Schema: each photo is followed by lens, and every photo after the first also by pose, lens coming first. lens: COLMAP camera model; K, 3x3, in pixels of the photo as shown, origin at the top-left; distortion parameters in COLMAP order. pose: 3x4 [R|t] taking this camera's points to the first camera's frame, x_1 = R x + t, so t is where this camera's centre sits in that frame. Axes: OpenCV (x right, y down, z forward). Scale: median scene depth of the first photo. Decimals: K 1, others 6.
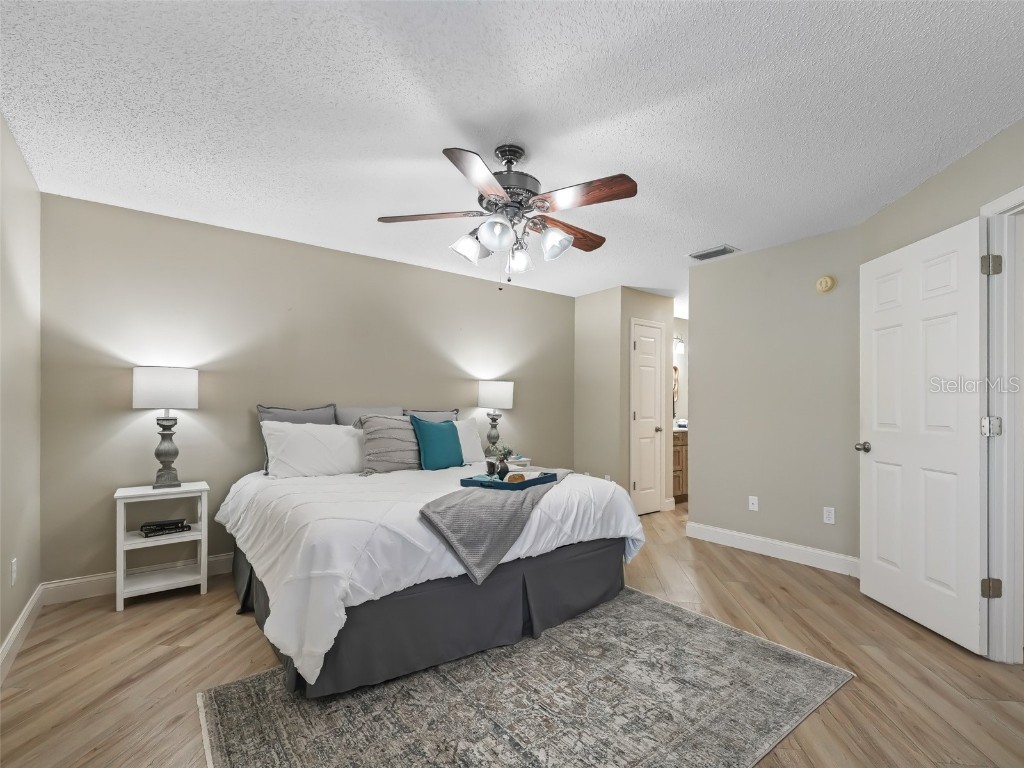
lens RADIAL K [[488.6, 0, 516.1], [0, 488.6, 410.6], [0, 0, 1]] dist [0.000935, 0.054498]
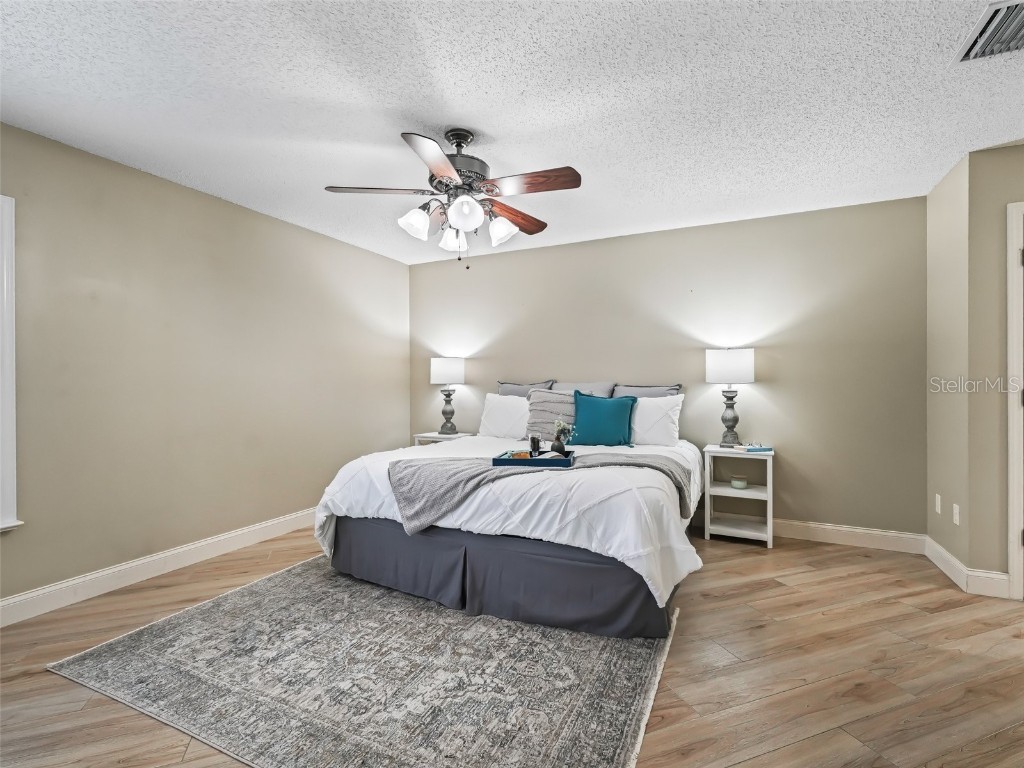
lens RADIAL K [[469.5, 0, 517.2], [0, 469.5, 378.7], [0, 0, 1]] dist [0.002753, -0.000173]
pose [[0.451966, -0.011106, -0.891966, 0.647572], [0.002780, 0.999935, -0.011042, -0.004023], [0.892031, 0.002511, 0.451968, 0.446480]]
